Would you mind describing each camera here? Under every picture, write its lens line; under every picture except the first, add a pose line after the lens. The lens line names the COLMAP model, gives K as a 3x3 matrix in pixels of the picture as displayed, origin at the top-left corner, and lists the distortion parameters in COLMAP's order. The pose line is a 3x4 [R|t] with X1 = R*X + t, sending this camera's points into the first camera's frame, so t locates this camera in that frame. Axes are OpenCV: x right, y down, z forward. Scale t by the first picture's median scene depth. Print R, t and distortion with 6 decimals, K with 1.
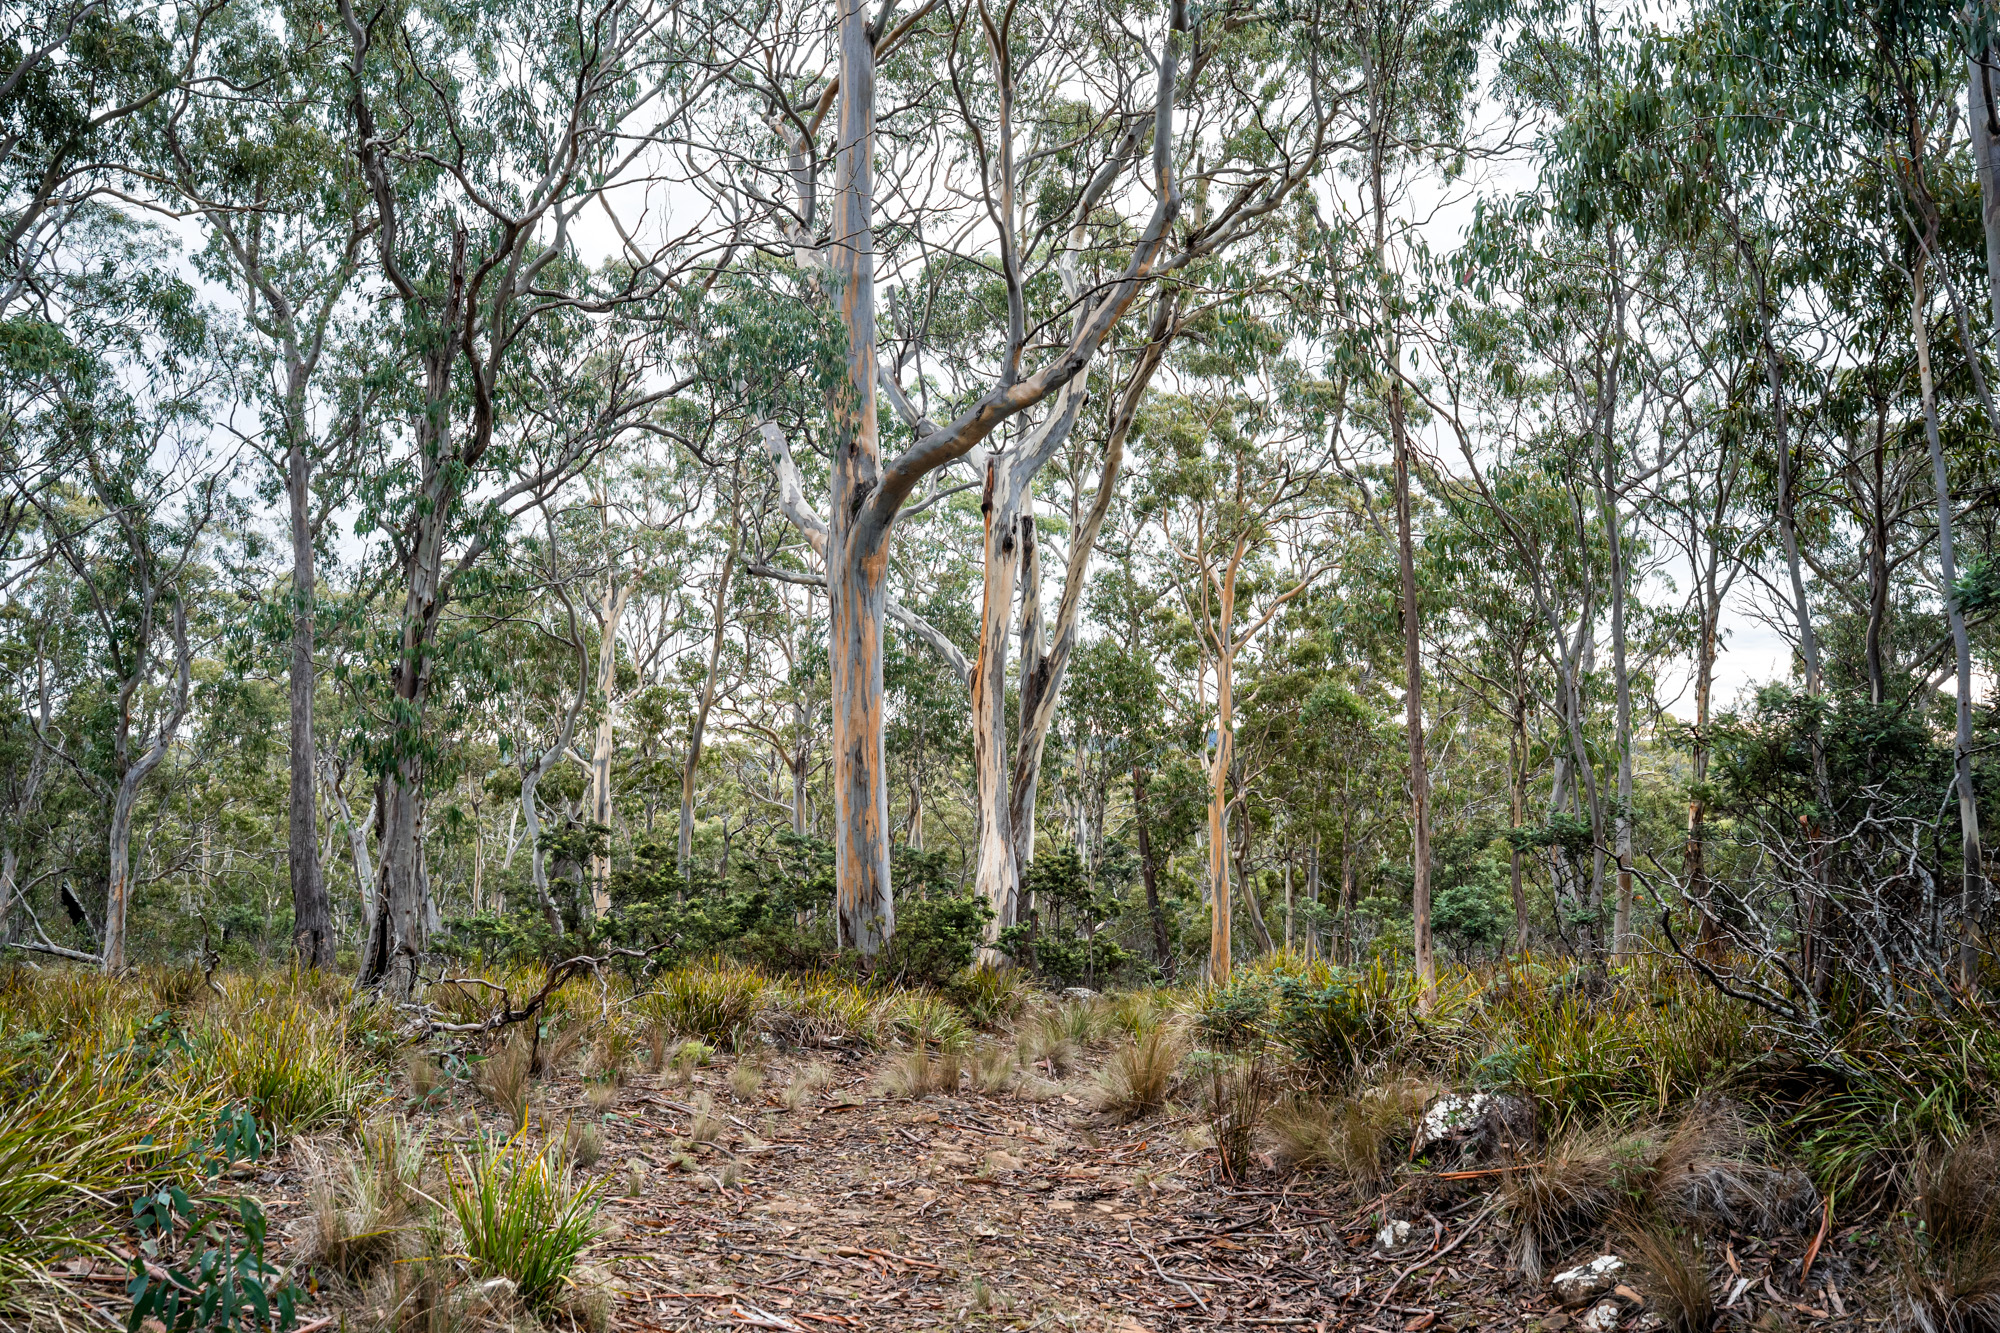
lens RADIAL K [[1639.8, 0, 1000.0], [0, 1639.8, 666.5], [0, 0, 1]] dist [-0.216144, 0.229871]
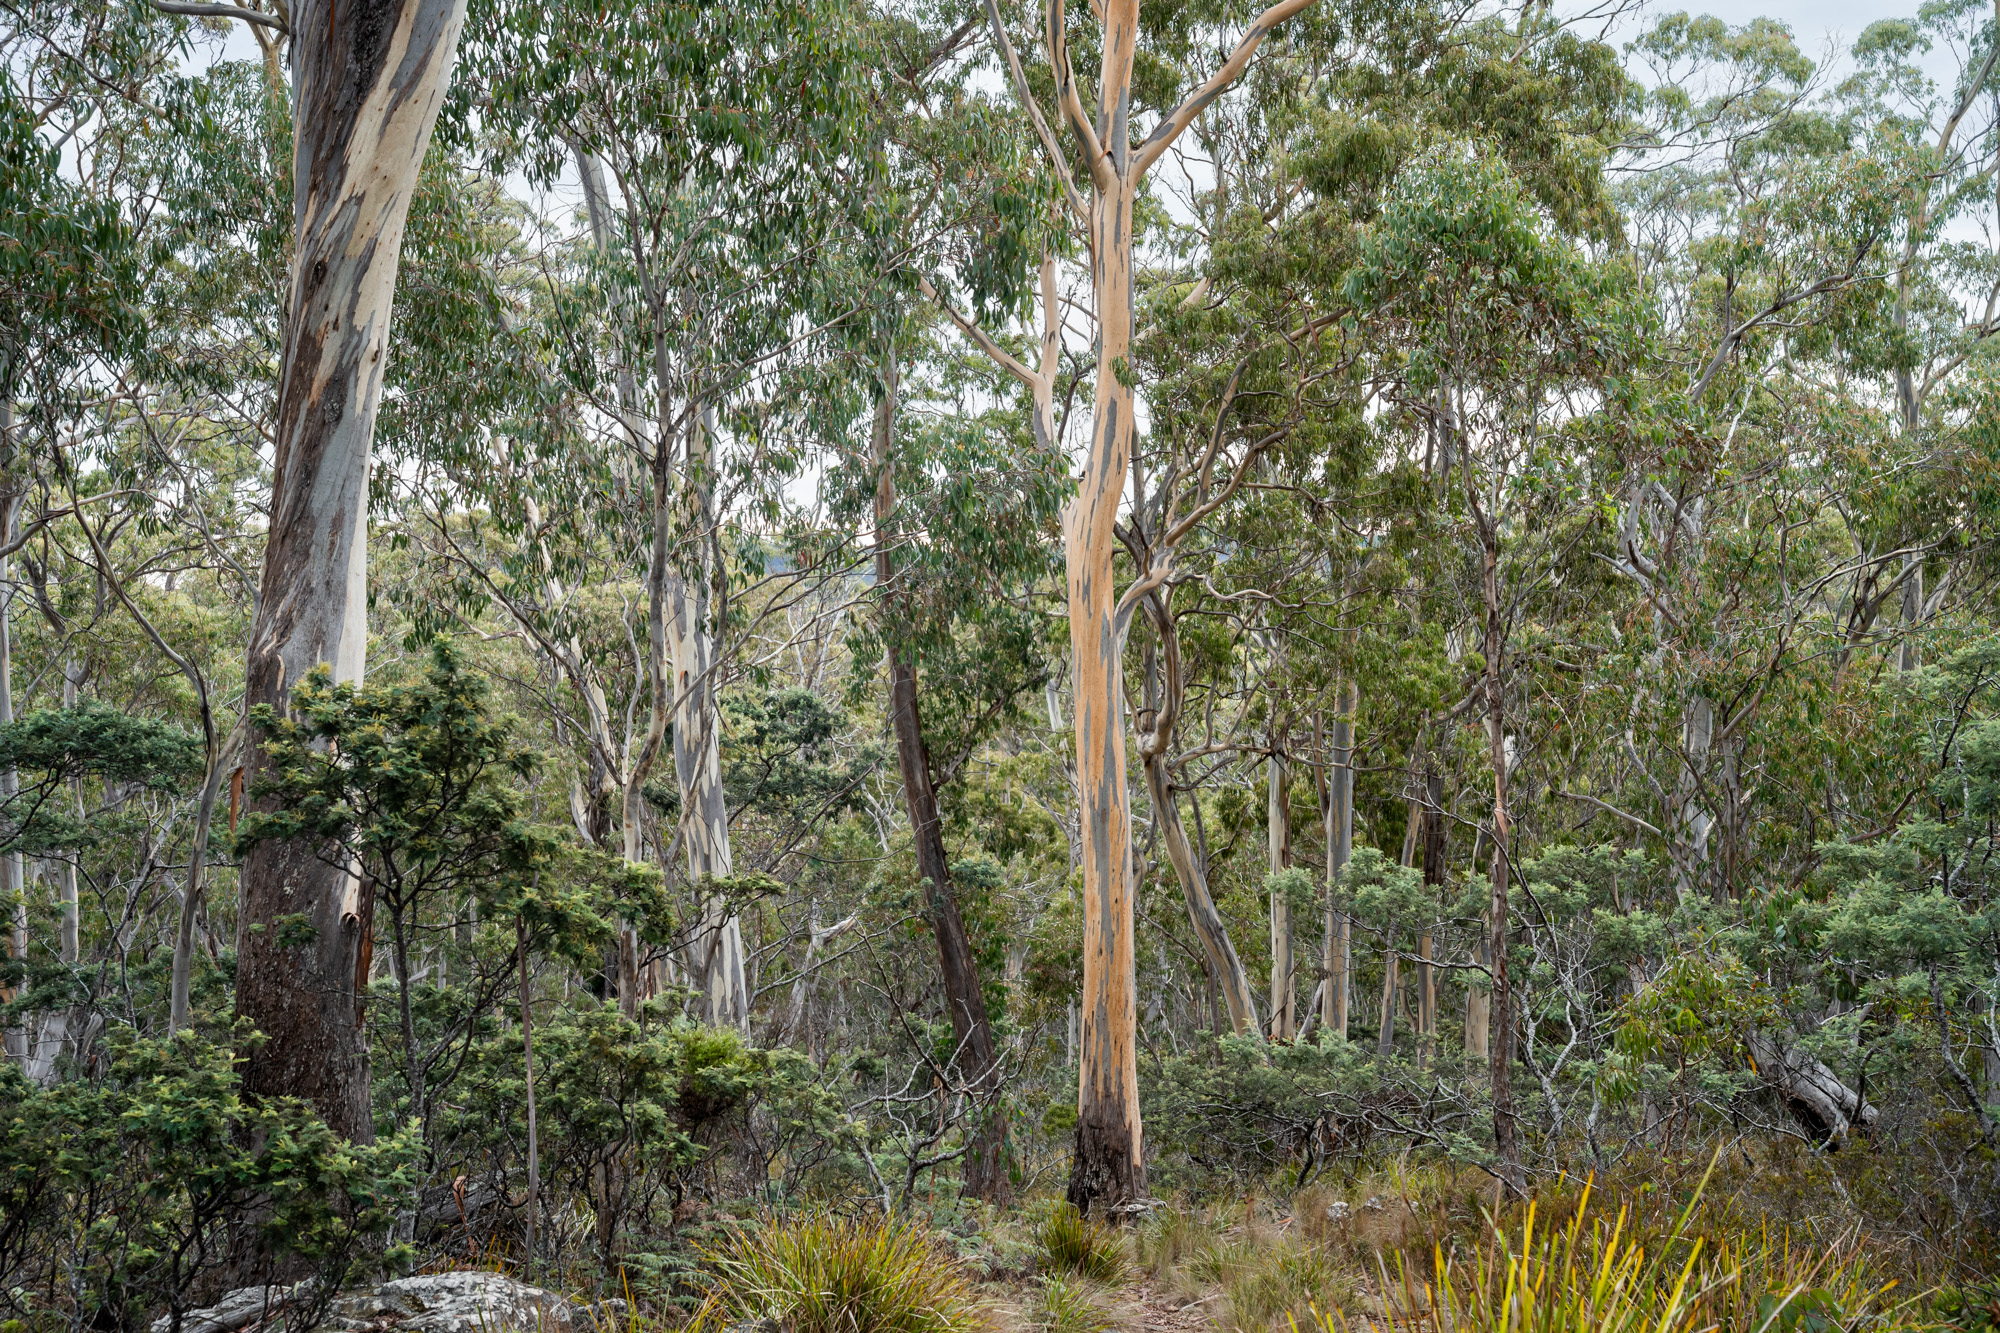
lens RADIAL K [[3131.9, 0, 1000.0], [0, 3131.9, 666.5], [0, 0, 1]] dist [-0.000637, 2.149708]
pose [[0.995031, -0.016865, 0.098124, 0.036795], [0.009033, 0.996776, 0.079718, 0.037383], [-0.099152, -0.078436, 0.991976, 0.260317]]
